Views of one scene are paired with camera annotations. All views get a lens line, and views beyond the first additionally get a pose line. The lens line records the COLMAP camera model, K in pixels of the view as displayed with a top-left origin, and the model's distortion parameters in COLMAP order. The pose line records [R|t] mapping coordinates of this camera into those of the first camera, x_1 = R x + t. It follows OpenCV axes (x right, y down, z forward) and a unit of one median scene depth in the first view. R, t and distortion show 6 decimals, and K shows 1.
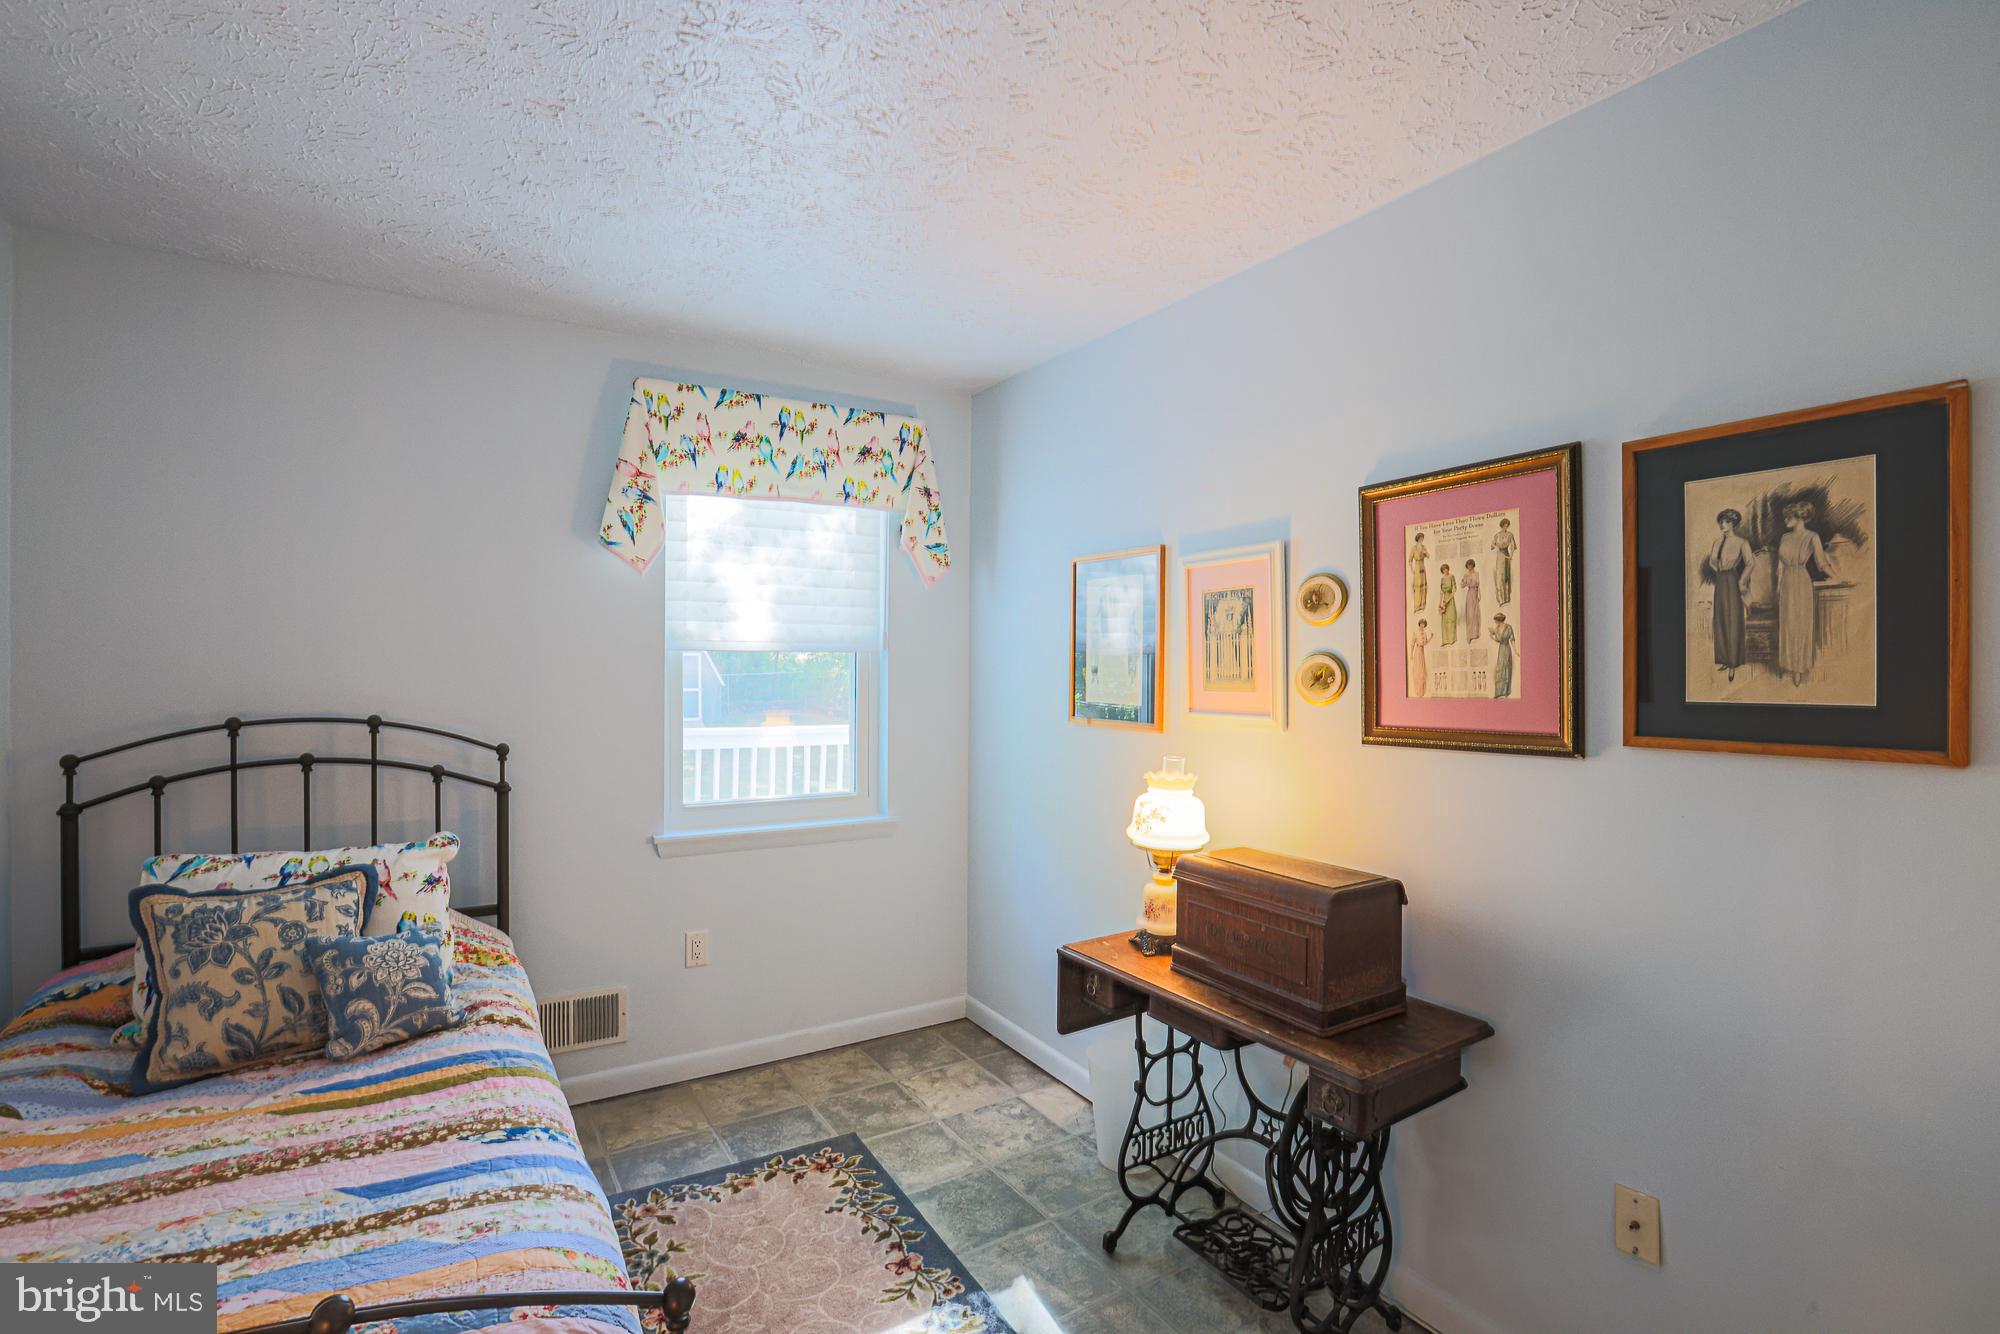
lens RADIAL K [[904.0, 0, 1004.7], [0, 904.0, 678.2], [0, 0, 1]] dist [-0.057076, 0.021365]
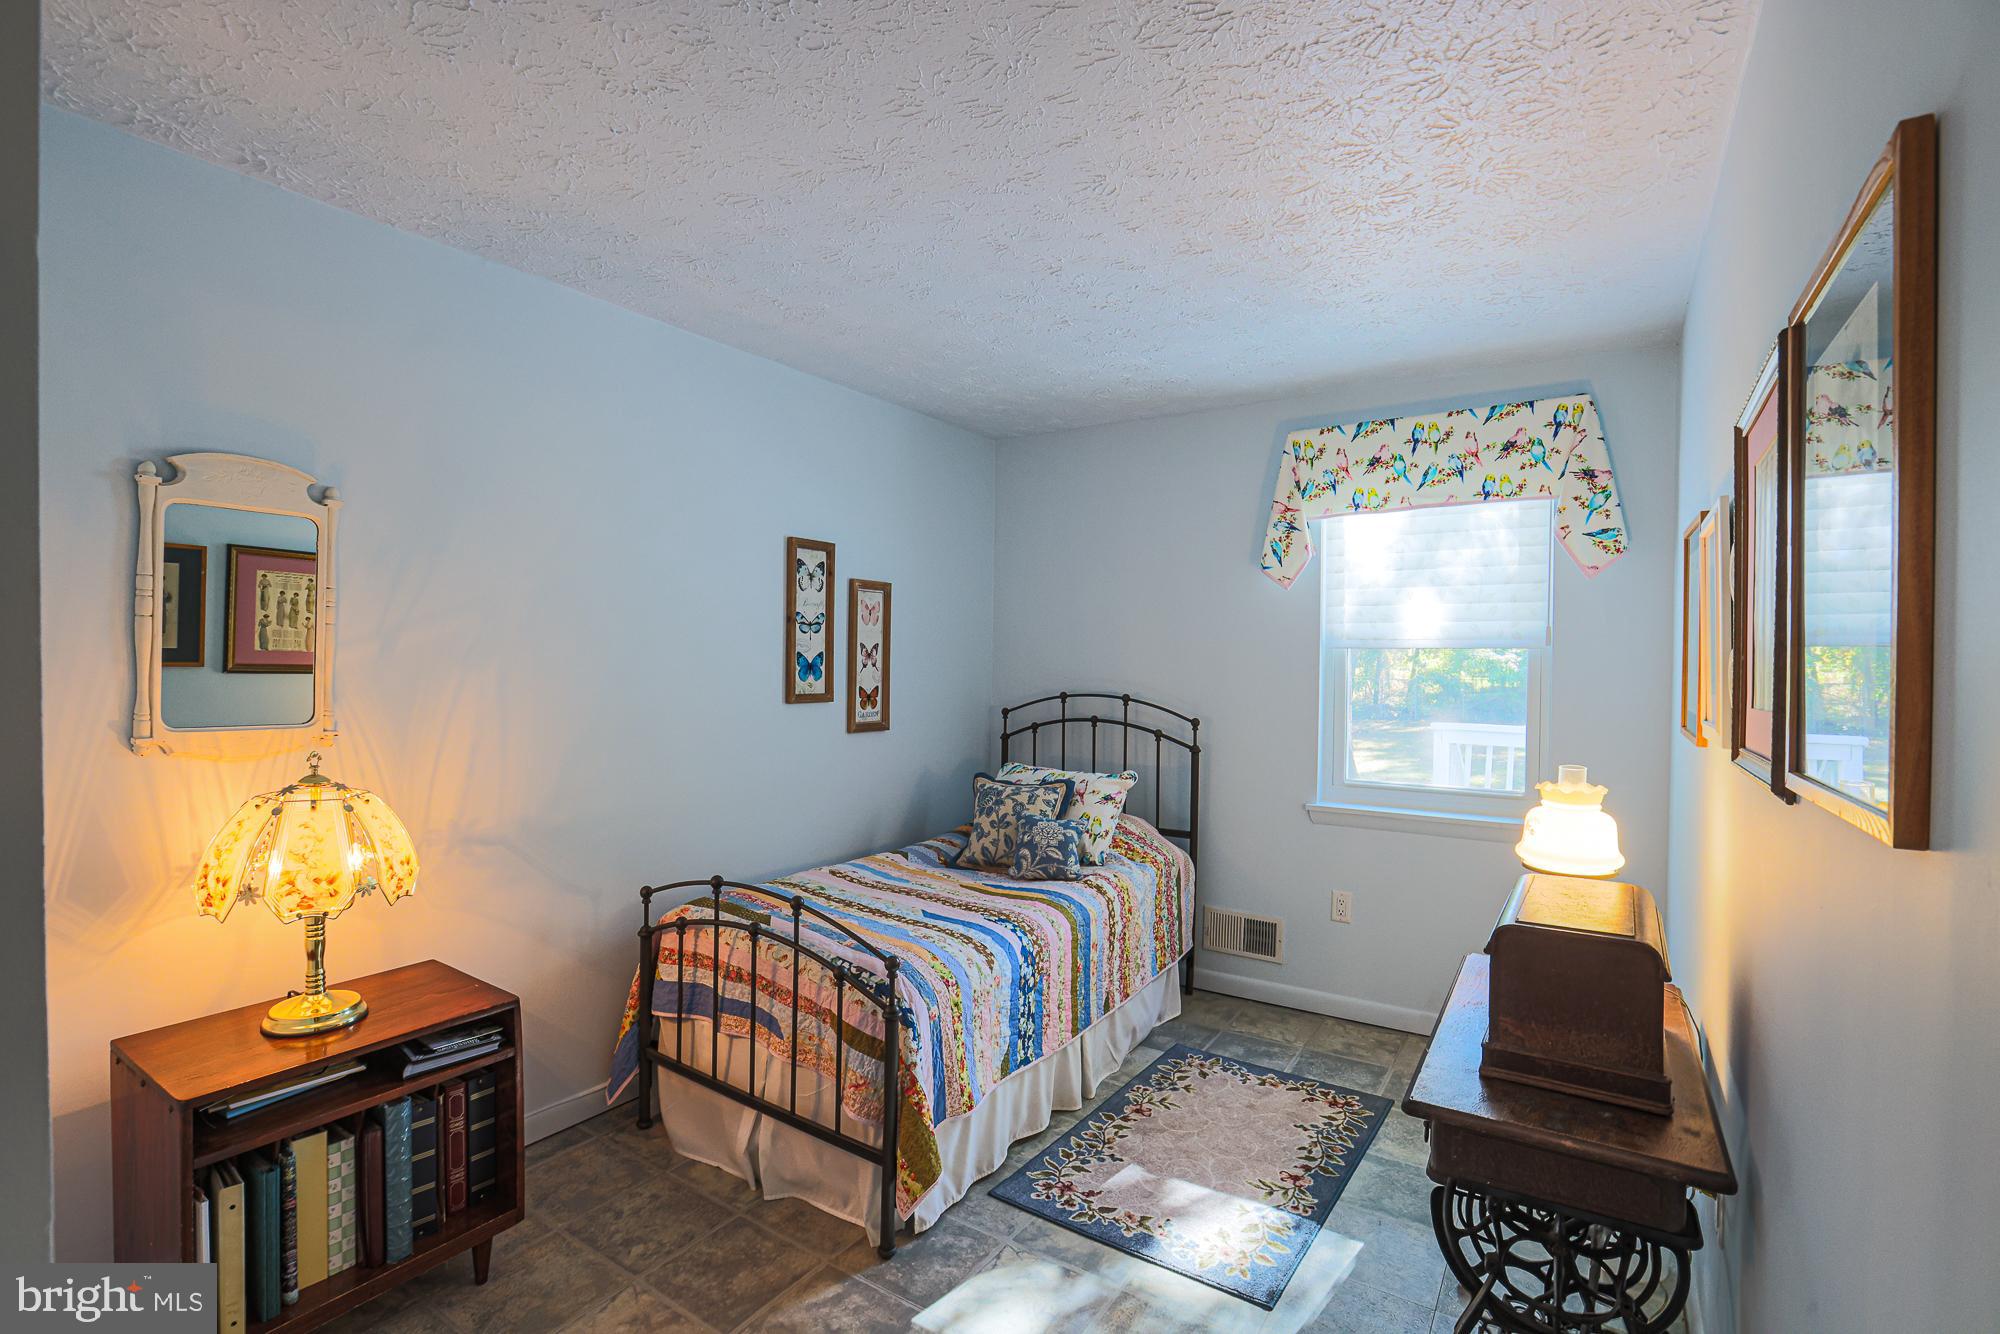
lens RADIAL K [[904.0, 0, 1004.7], [0, 904.0, 678.2], [0, 0, 1]] dist [-0.057076, 0.021365]
pose [[0.421347, 0.018863, -0.906703, 0.667787], [-0.019109, 0.999746, 0.011918, -0.000605], [0.906698, 0.012305, 0.421601, 0.135904]]
